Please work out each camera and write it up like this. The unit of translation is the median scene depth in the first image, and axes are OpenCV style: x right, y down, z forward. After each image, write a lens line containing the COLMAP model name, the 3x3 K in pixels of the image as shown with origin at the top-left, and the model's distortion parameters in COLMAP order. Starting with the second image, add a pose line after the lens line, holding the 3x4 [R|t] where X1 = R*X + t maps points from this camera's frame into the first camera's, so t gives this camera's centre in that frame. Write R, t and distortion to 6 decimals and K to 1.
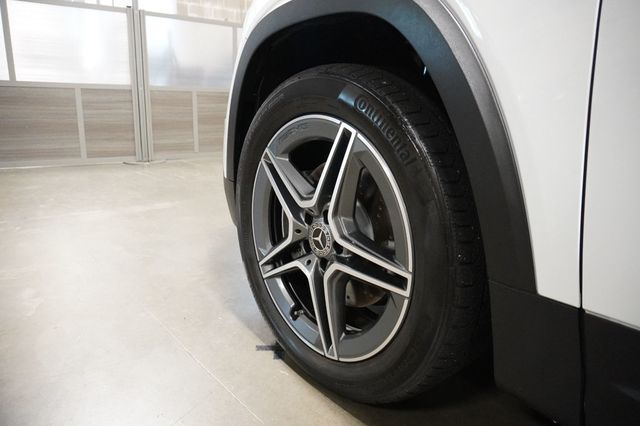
lens RADIAL K [[427.5, 0, 320.0], [0, 427.5, 213.0], [0, 0, 1]] dist [-0.021986, 0.001147]
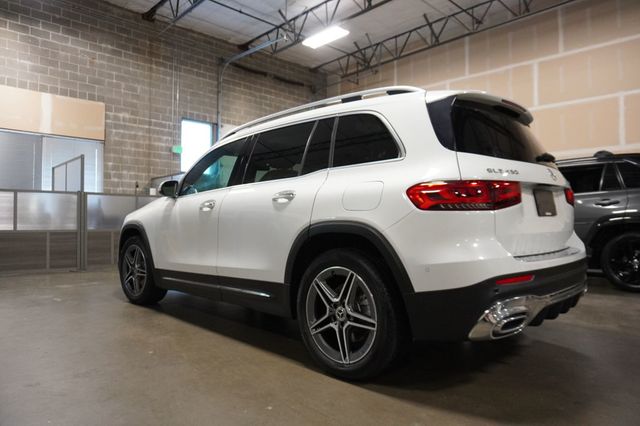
lens RADIAL K [[427.5, 0, 320.0], [0, 427.5, 213.0], [0, 0, 1]] dist [-0.021986, 0.001147]
pose [[0.984773, -0.029162, 0.171382, 0.305750], [0.074328, 0.961809, -0.263436, 0.210322], [-0.157155, 0.272163, 0.949331, -1.006662]]
